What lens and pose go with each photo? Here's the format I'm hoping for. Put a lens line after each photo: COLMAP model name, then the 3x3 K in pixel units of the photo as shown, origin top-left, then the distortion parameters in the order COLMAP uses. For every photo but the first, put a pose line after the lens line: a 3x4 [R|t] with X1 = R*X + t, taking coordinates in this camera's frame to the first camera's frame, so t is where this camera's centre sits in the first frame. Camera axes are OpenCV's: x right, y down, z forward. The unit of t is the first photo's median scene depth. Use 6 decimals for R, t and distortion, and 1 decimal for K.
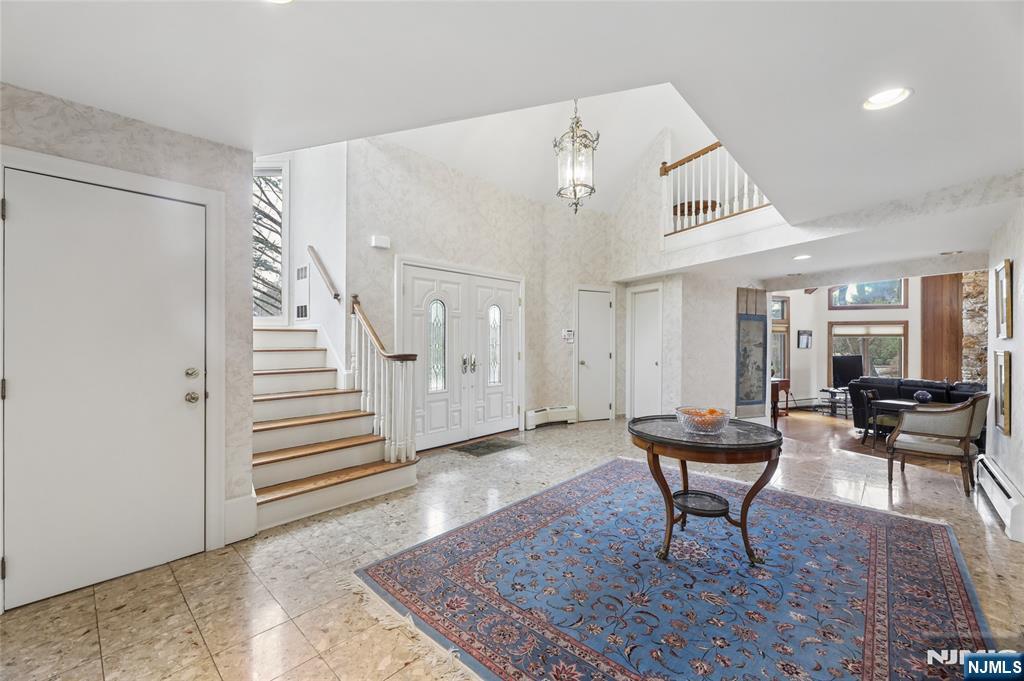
lens RADIAL K [[418.4, 0, 506.0], [0, 418.4, 338.4], [0, 0, 1]] dist [-0.005409, 0.000384]
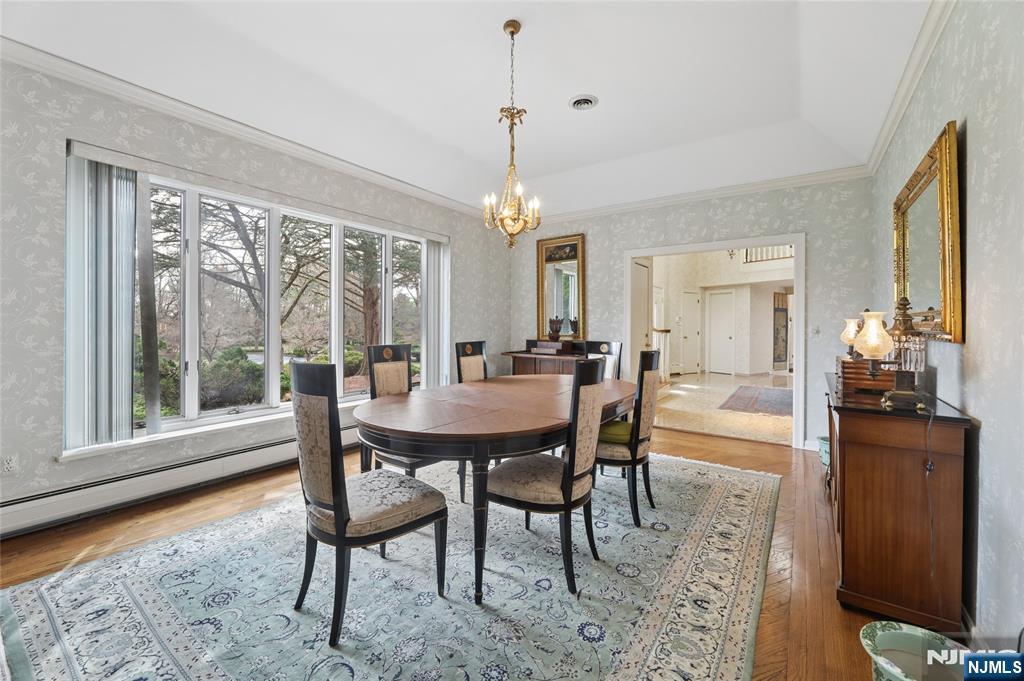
lens RADIAL K [[418.4, 0, 510.4], [0, 418.4, 323.9], [0, 0, 1]] dist [-0.005409, 0.000384]
pose [[0.991581, -0.002267, 0.129467, -0.908532], [0.002266, 0.999997, 0.000158, 0.004922], [-0.129467, 0.000136, 0.991584, -0.664733]]
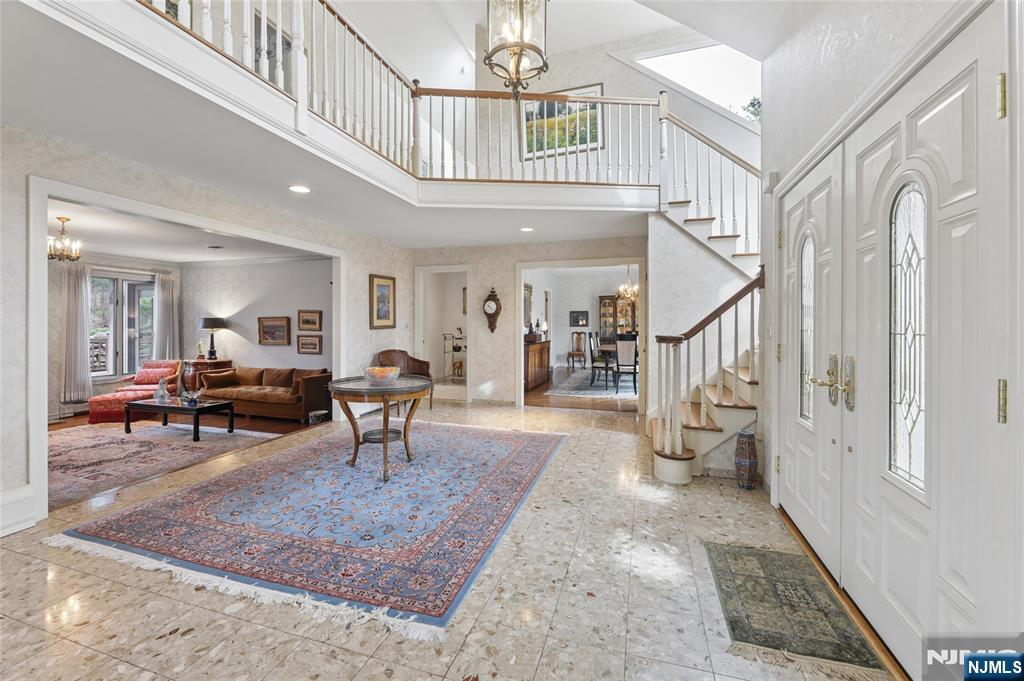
lens RADIAL K [[418.4, 0, 513.6], [0, 418.4, 321.8], [0, 0, 1]] dist [-0.005409, 0.000384]
pose [[-0.901390, -0.007069, -0.432950, 0.344072], [-0.004186, 0.999962, -0.007611, 0.011863], [0.432988, -0.005048, -0.901386, 1.246561]]
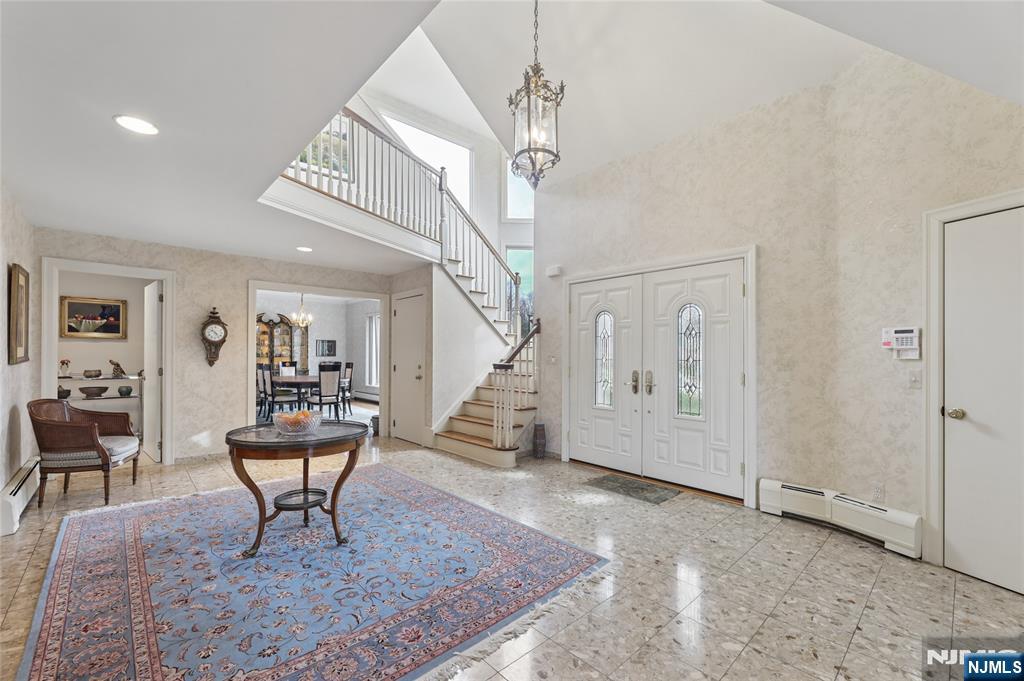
lens RADIAL K [[418.4, 0, 503.1], [0, 418.4, 350.8], [0, 0, 1]] dist [-0.005409, 0.000384]
pose [[-0.082297, -0.012647, -0.996528, 0.769429], [-0.002843, 0.999918, -0.012455, 0.010138], [0.996604, 0.001808, -0.082326, 0.822271]]
